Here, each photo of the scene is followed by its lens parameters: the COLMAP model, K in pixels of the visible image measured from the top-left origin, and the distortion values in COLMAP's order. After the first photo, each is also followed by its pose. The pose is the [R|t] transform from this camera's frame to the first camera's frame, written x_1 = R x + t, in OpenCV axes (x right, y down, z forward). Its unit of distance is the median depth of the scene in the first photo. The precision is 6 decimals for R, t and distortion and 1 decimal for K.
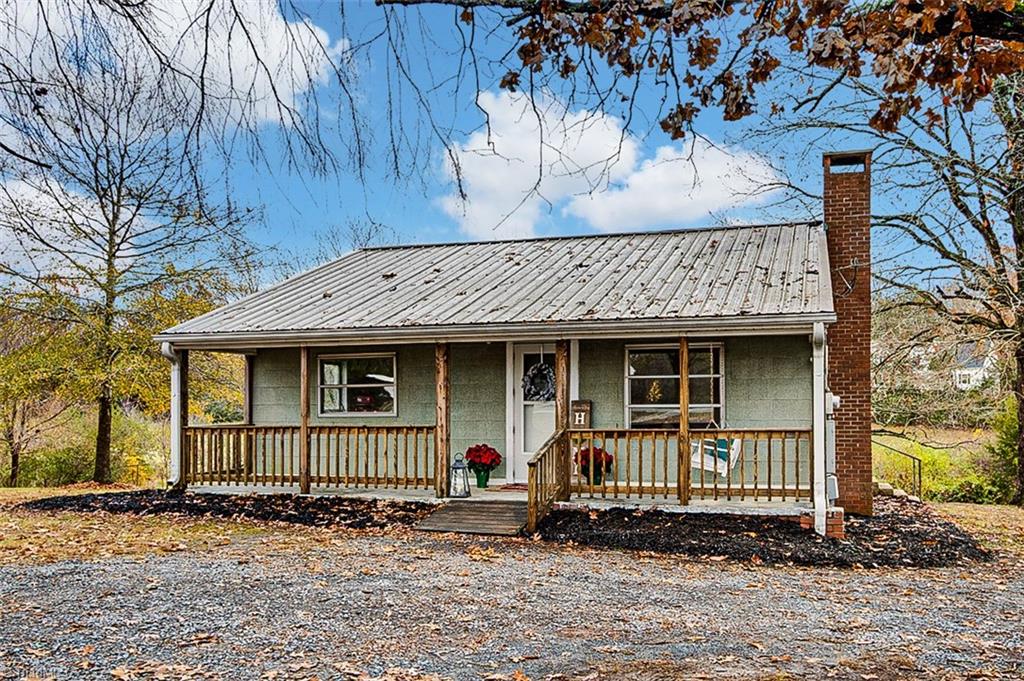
lens RADIAL K [[1029.9, 0, 497.0], [0, 1029.9, 408.0], [0, 0, 1]] dist [0.051477, 0.029652]
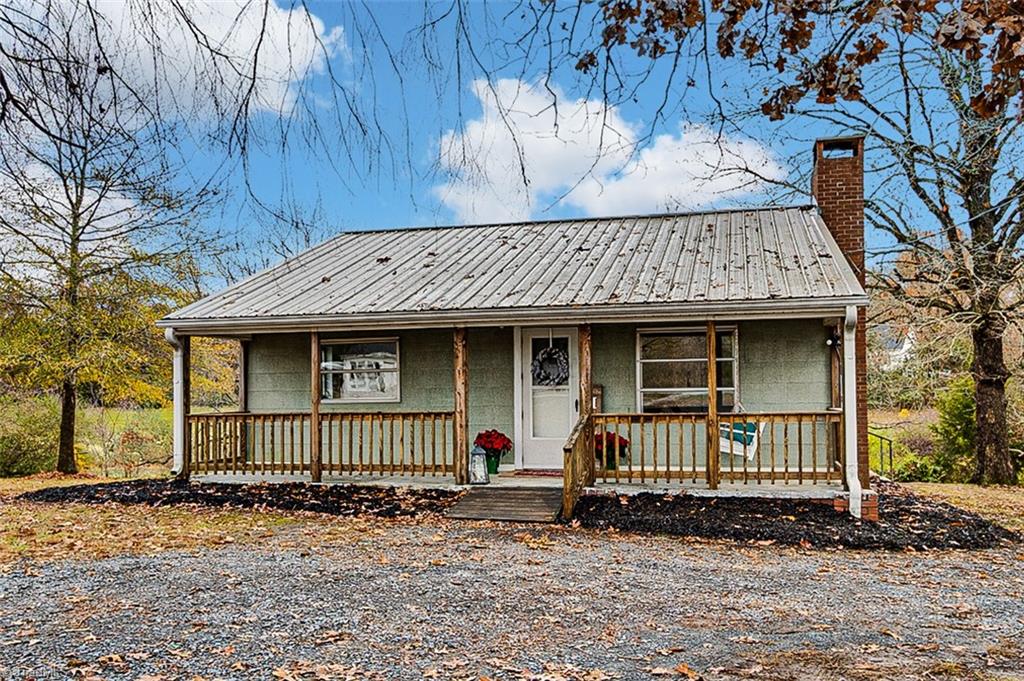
lens RADIAL K [[1029.9, 0, 467.4], [0, 1029.9, 383.3], [0, 0, 1]] dist [0.051477, 0.029652]
pose [[0.998467, -0.007063, 0.054900, -0.100377], [0.007489, 0.999943, -0.007562, -0.002272], [-0.054844, 0.007961, 0.998463, 0.013866]]
